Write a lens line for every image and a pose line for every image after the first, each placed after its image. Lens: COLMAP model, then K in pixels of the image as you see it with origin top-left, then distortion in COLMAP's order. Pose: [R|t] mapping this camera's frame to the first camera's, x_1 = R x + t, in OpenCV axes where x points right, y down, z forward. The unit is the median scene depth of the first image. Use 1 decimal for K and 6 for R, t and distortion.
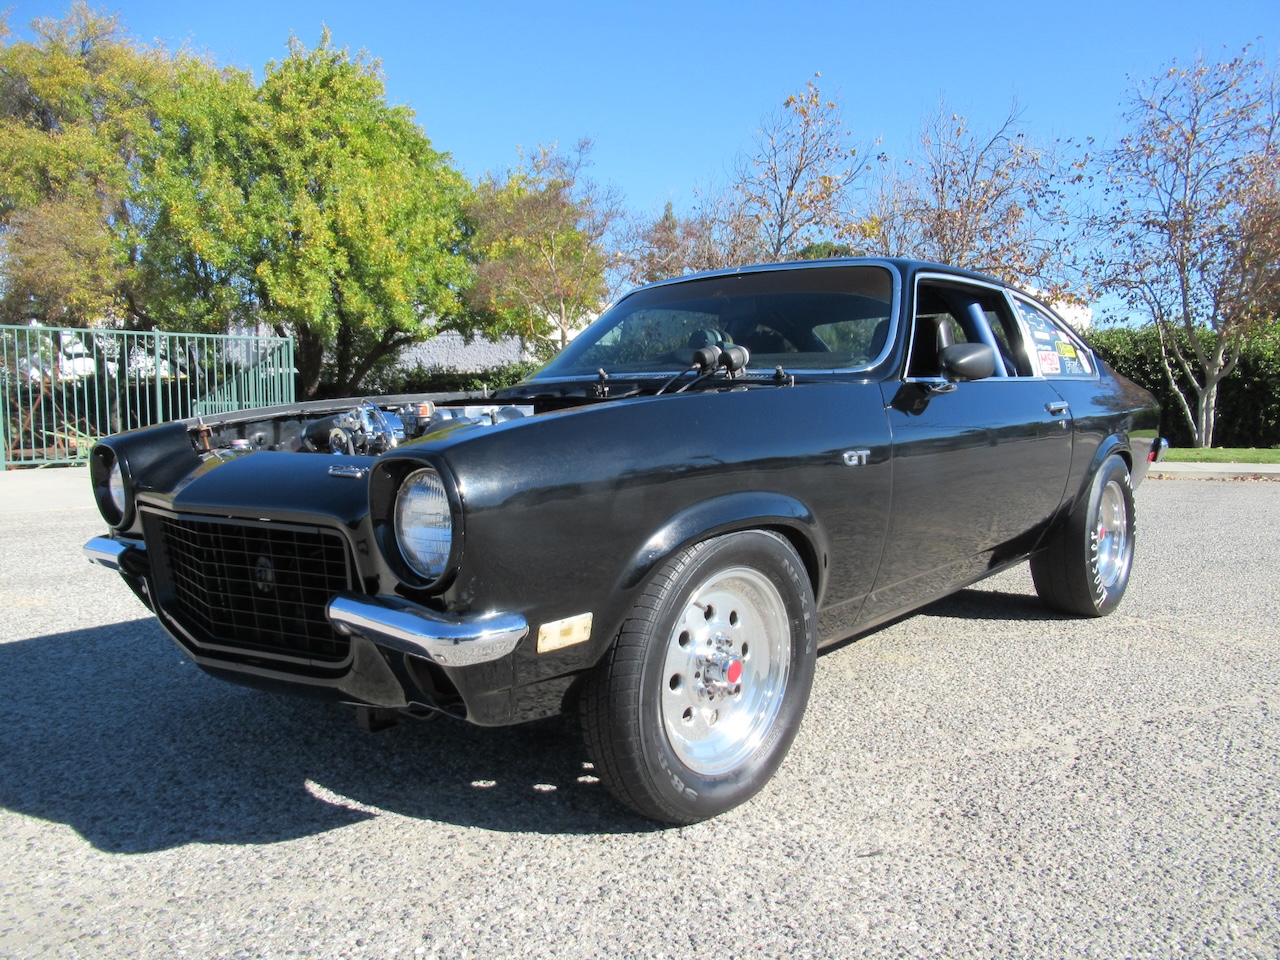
lens RADIAL K [[949.3, 0, 635.7], [0, 949.3, 483.0], [0, 0, 1]] dist [-0.006346, -0.001997]
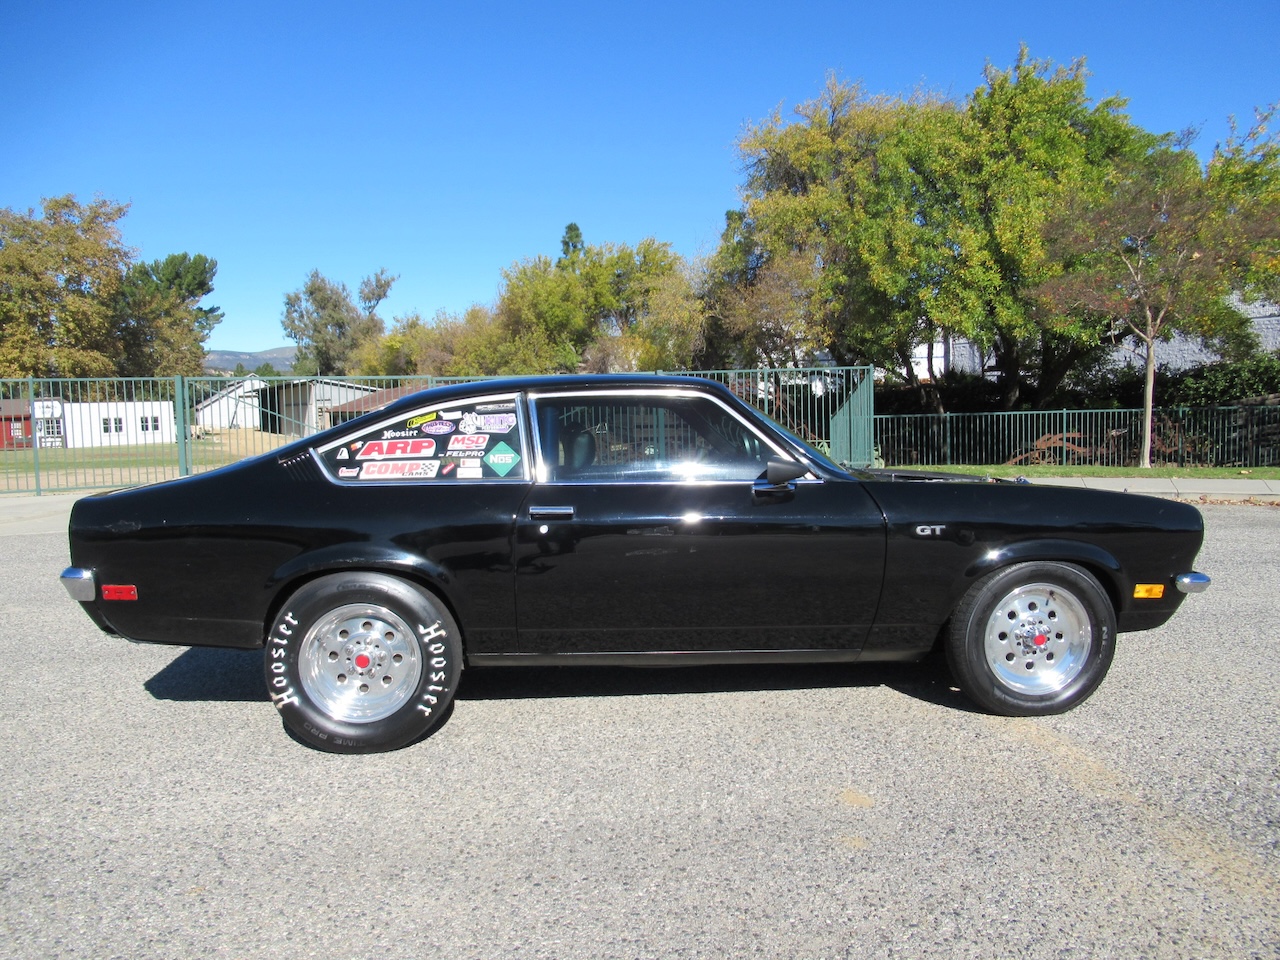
lens RADIAL K [[949.3, 0, 636.9], [0, 949.3, 487.5], [0, 0, 1]] dist [-0.006346, -0.001997]
pose [[0.682468, 0.044704, -0.729547, 0.198621], [-0.034188, 0.998988, 0.029233, -0.016685], [0.730115, 0.004991, 0.683306, -0.015315]]
